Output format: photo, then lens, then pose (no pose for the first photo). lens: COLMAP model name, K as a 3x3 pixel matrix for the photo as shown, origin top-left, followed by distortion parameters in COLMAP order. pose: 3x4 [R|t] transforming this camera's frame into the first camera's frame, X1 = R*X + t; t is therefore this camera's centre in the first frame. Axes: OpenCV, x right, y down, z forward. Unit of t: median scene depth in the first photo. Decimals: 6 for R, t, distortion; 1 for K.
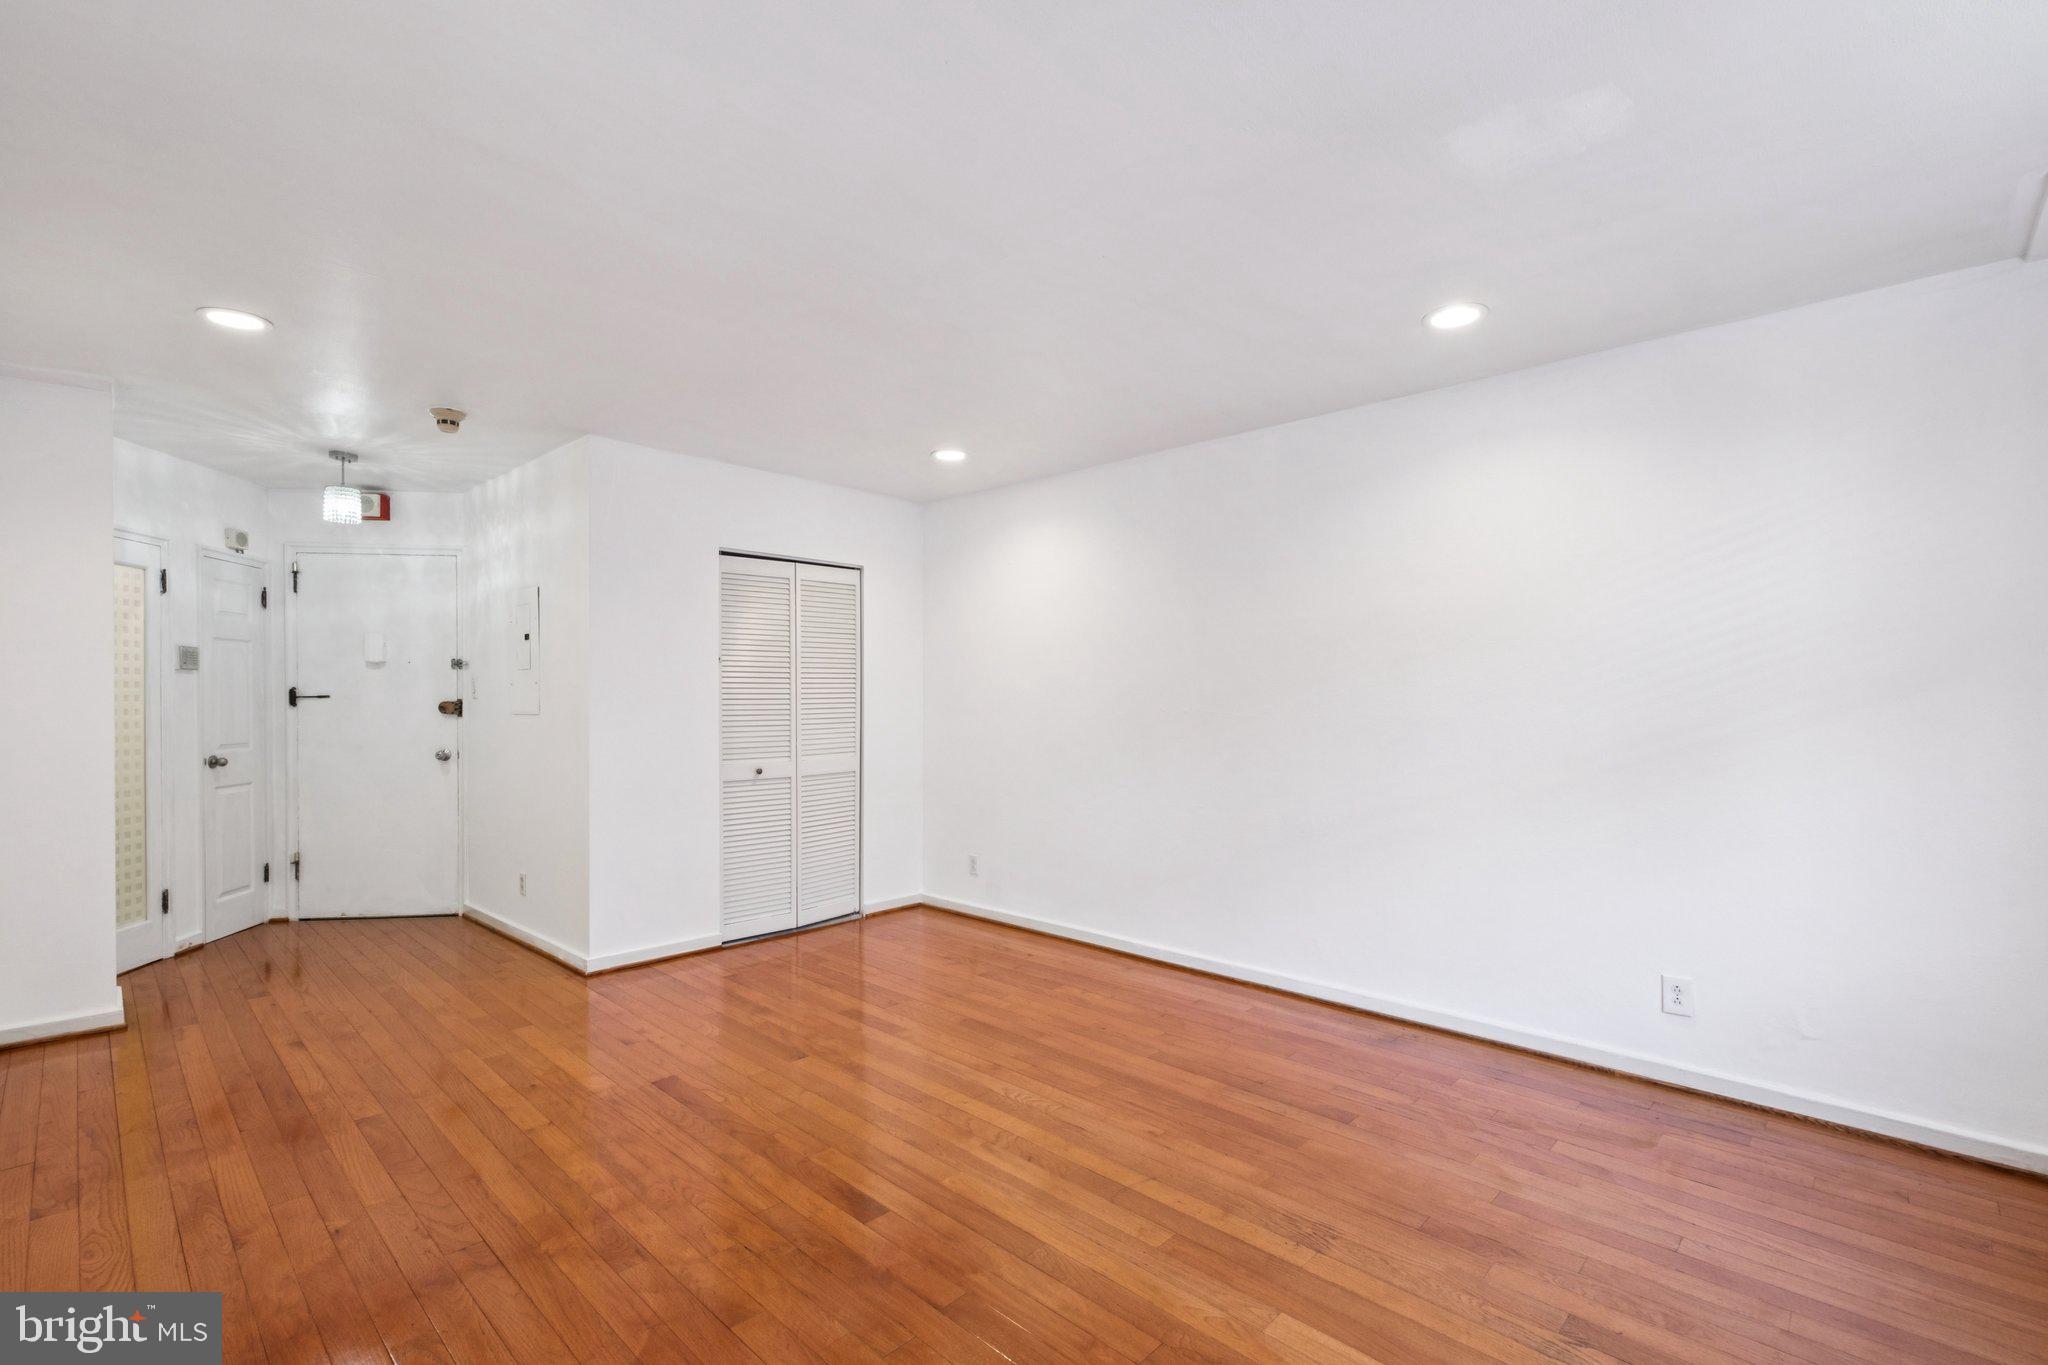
lens RADIAL K [[916.8, 0, 1017.7], [0, 916.8, 715.9], [0, 0, 1]] dist [0.000108, 0.000259]
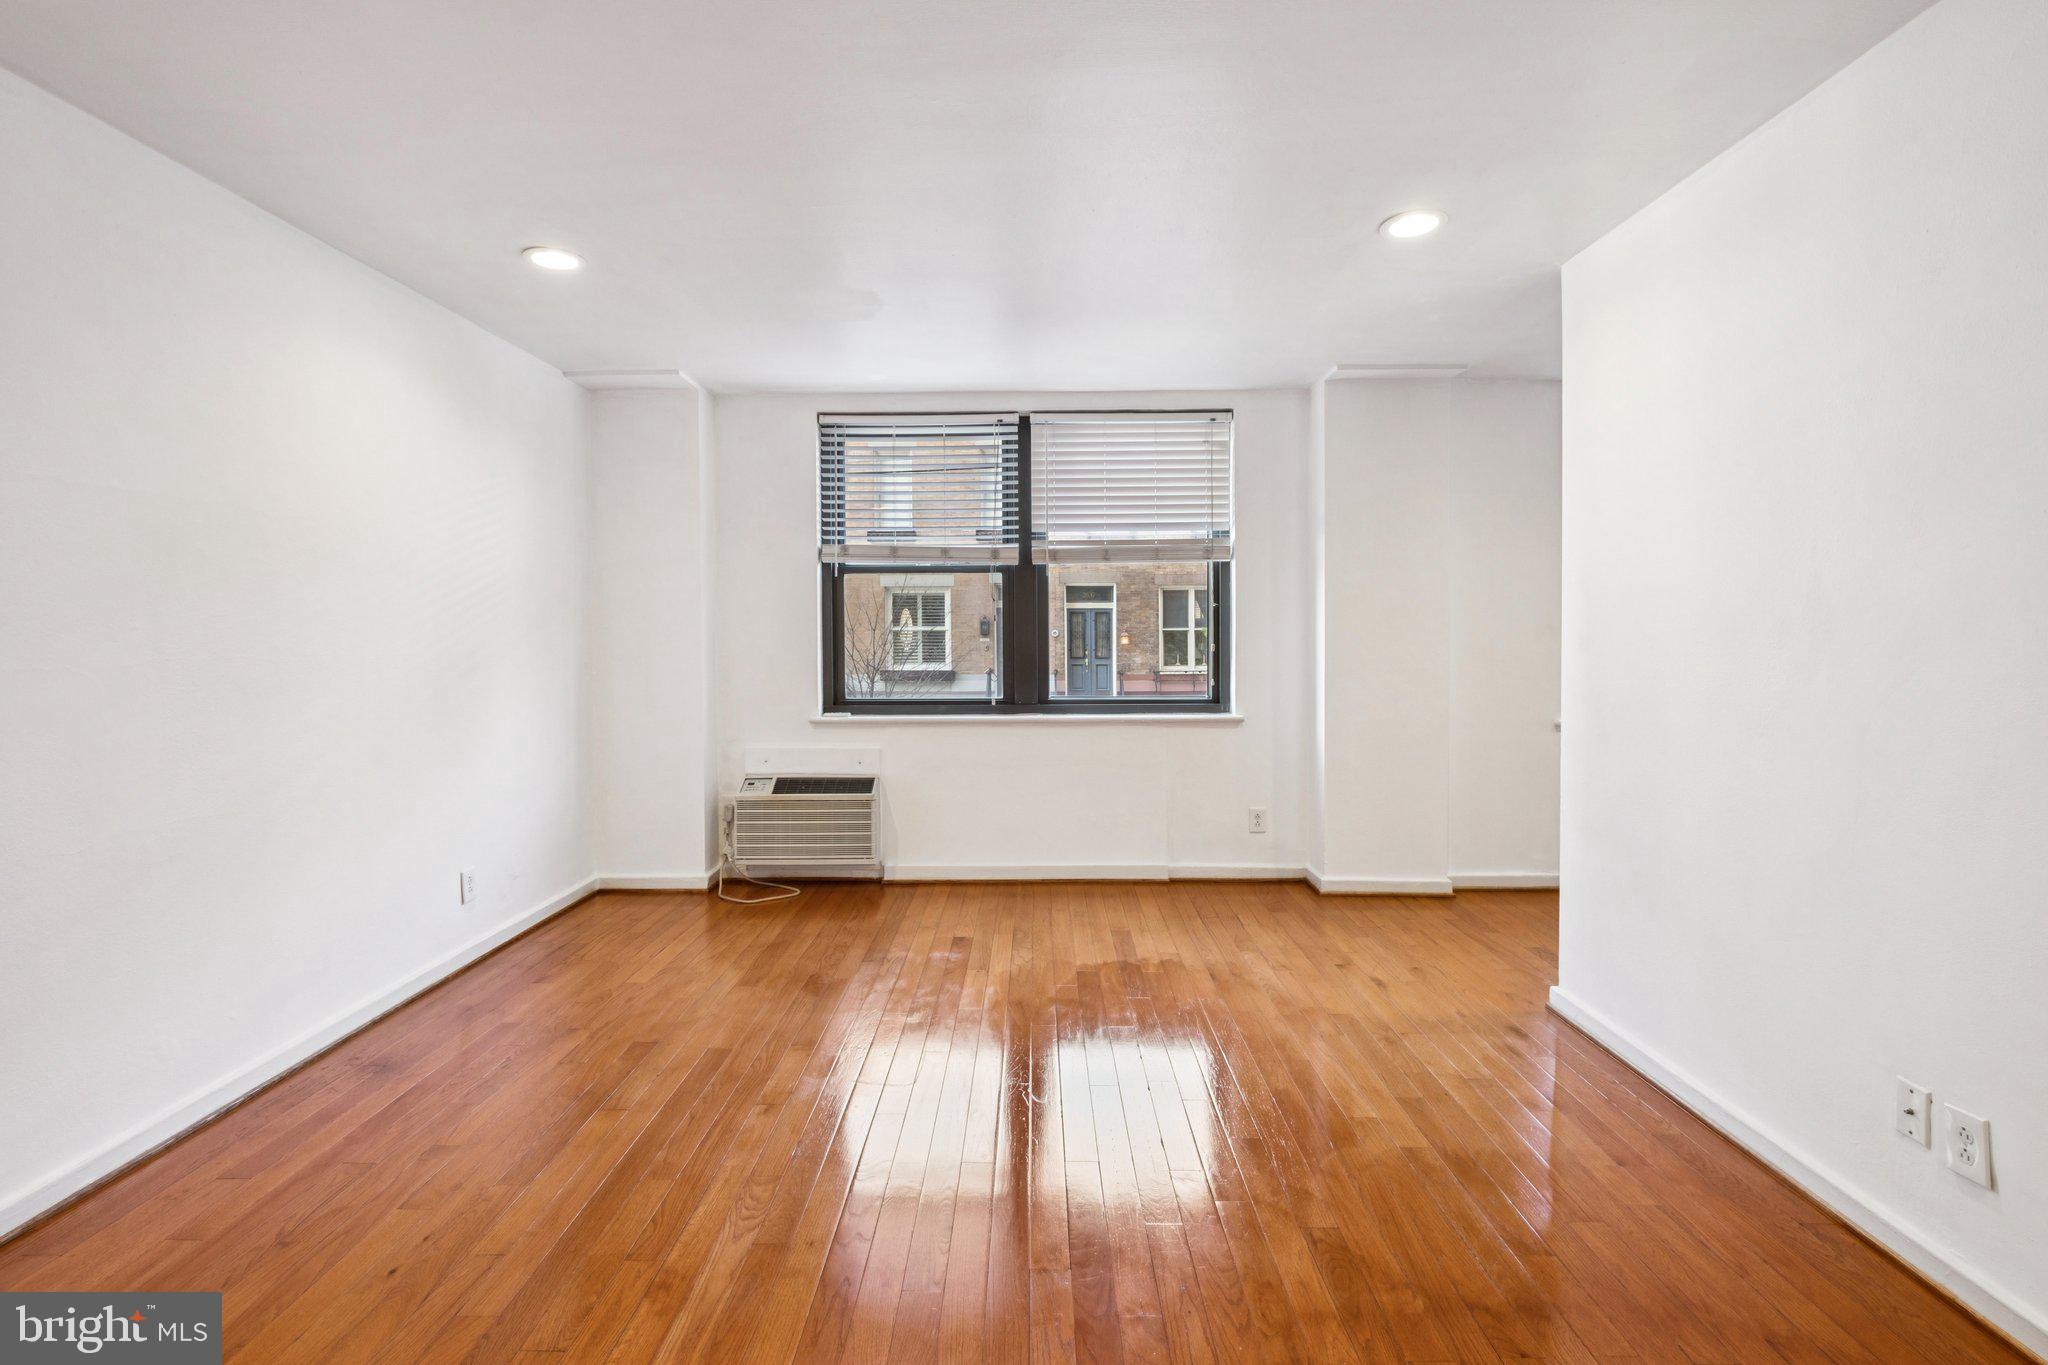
lens RADIAL K [[924.7, 0, 1022.9], [0, 924.7, 641.5], [0, 0, 1]] dist [-0.002607, -0.000642]
pose [[-0.688724, -0.007535, 0.724984, -0.397968], [0.015794, 0.999553, 0.025393, -0.015238], [-0.724851, 0.028939, -0.688297, 0.830070]]
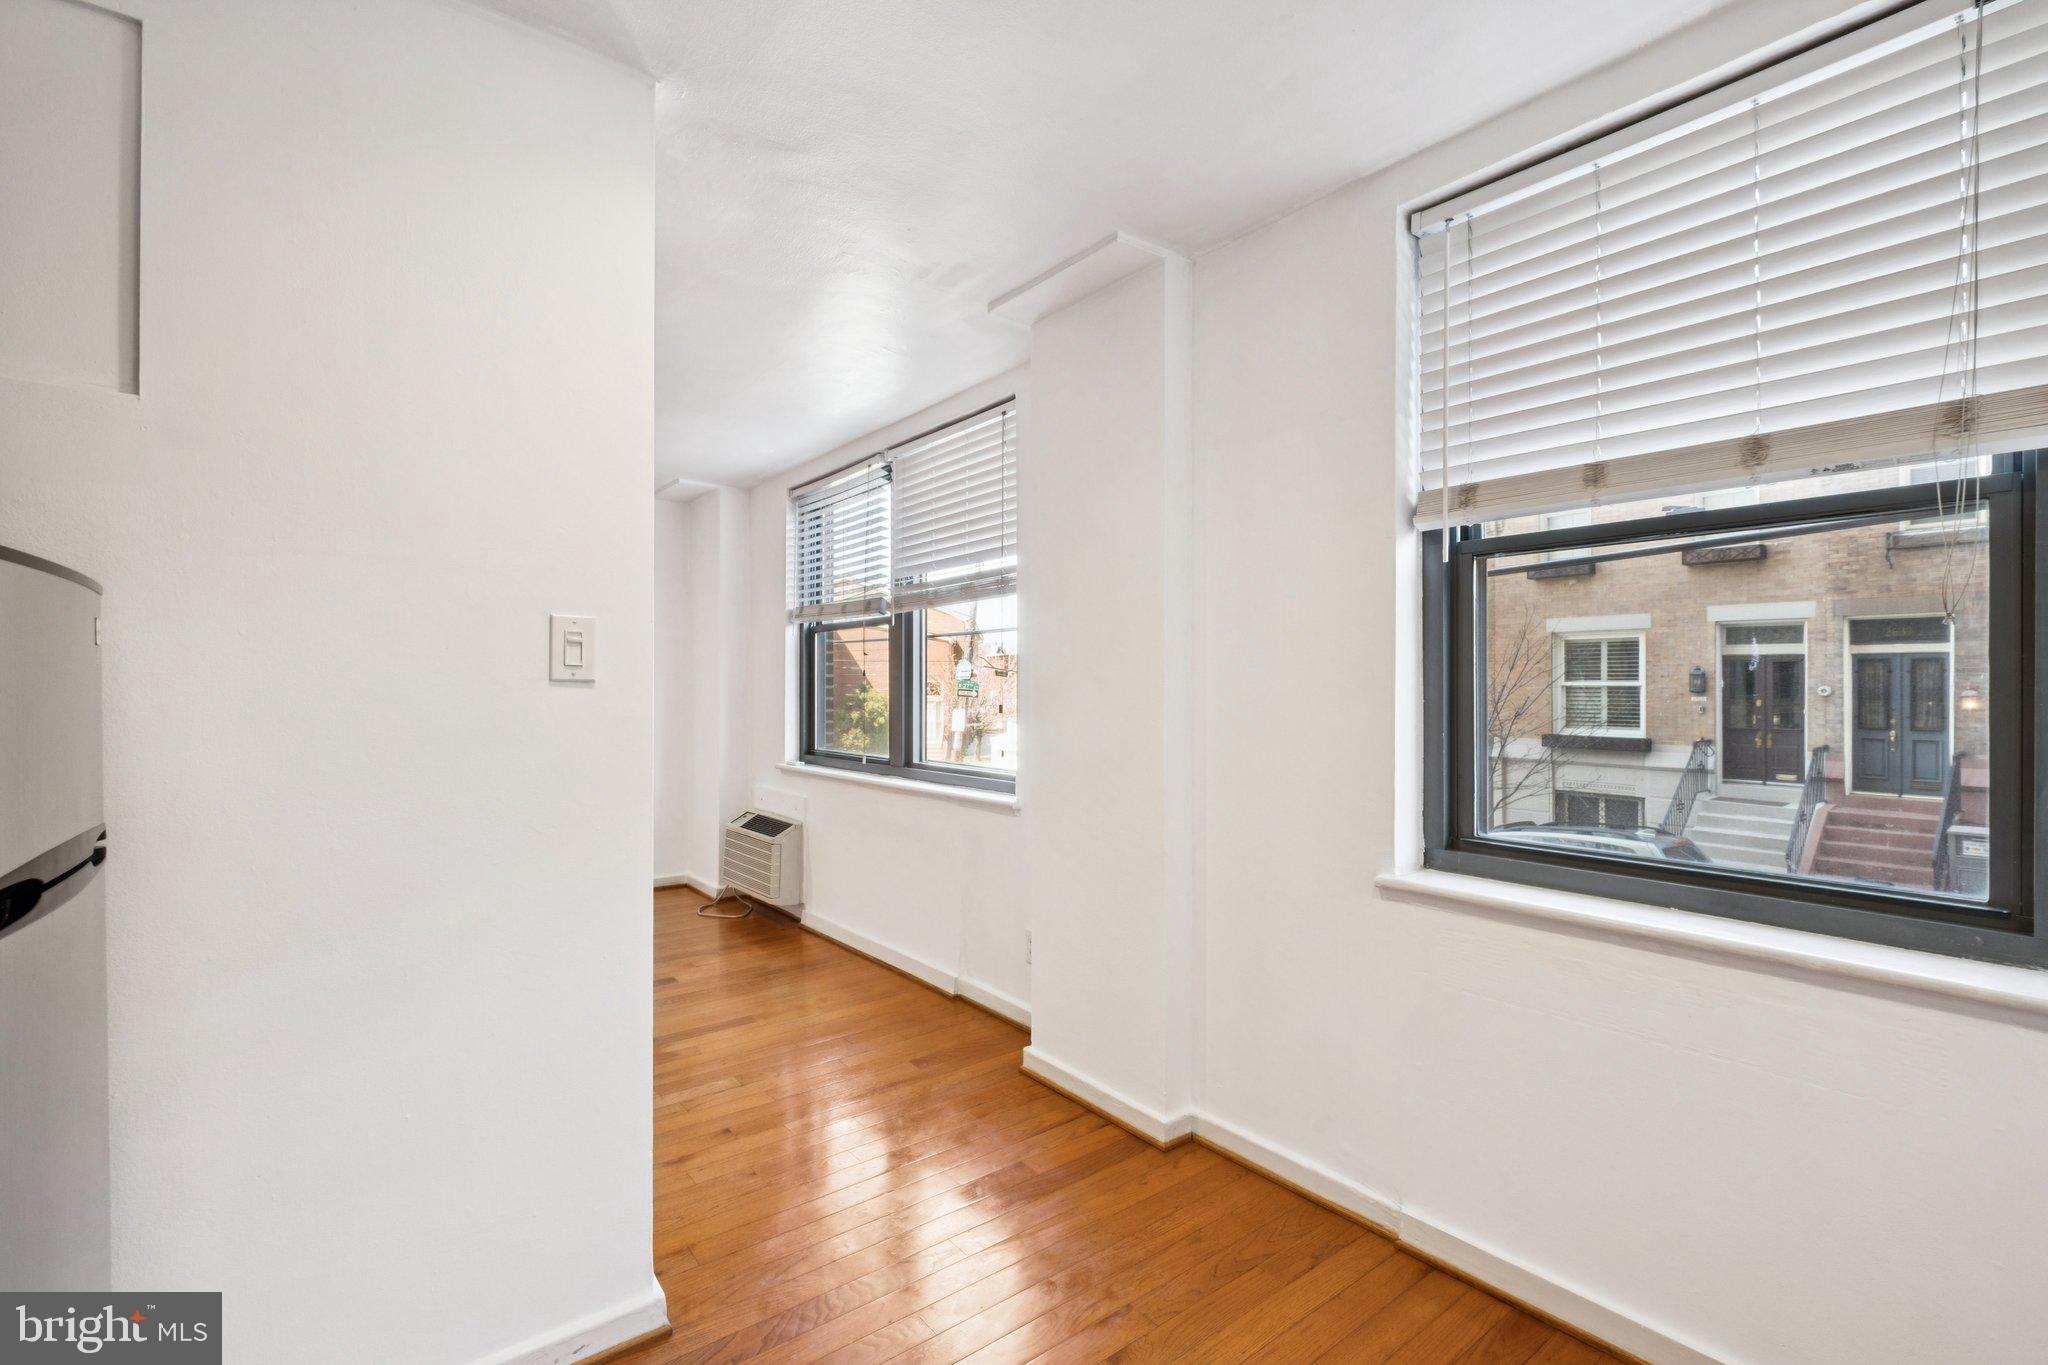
lens RADIAL K [[916.9, 0, 1028.2], [0, 916.9, 676.6], [0, 0, 1]] dist [-0.000573, 0.000013]
pose [[0.125722, 0.008487, 0.992029, -0.570998], [0.016682, 0.999804, -0.010668, 0.001907], [-0.991925, 0.017890, 0.125556, -0.131589]]
